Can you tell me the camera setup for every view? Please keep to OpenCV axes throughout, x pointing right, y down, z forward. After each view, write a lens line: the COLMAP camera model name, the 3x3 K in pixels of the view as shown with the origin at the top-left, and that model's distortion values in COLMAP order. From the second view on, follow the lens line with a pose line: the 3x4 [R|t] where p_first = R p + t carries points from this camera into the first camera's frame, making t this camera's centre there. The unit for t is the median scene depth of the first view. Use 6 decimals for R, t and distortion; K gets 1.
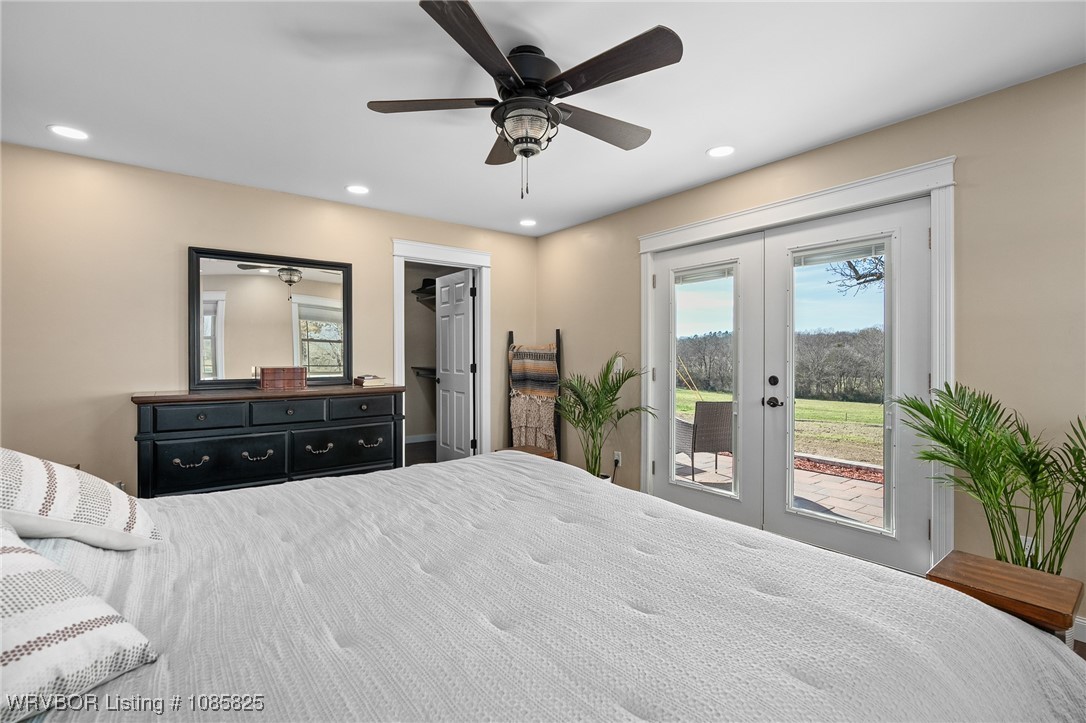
lens RADIAL K [[488.5, 0, 543.0], [0, 488.5, 361.5], [0, 0, 1]] dist [-0.001968, 0.000143]
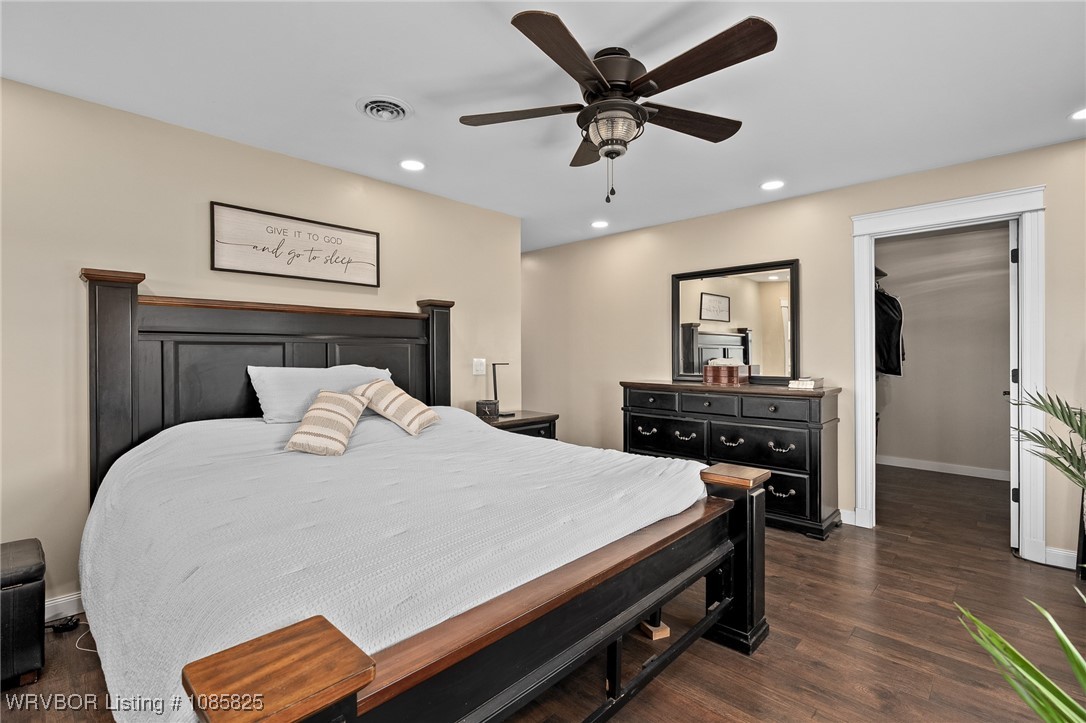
lens RADIAL K [[486.1, 0, 526.9], [0, 486.1, 355.9], [0, 0, 1]] dist [-0.002243, -0.000057]
pose [[0.138418, 0.000834, -0.990373, 0.644065], [-0.009165, 0.999958, -0.000439, -0.006893], [0.990331, 0.009138, 0.138420, 0.475775]]
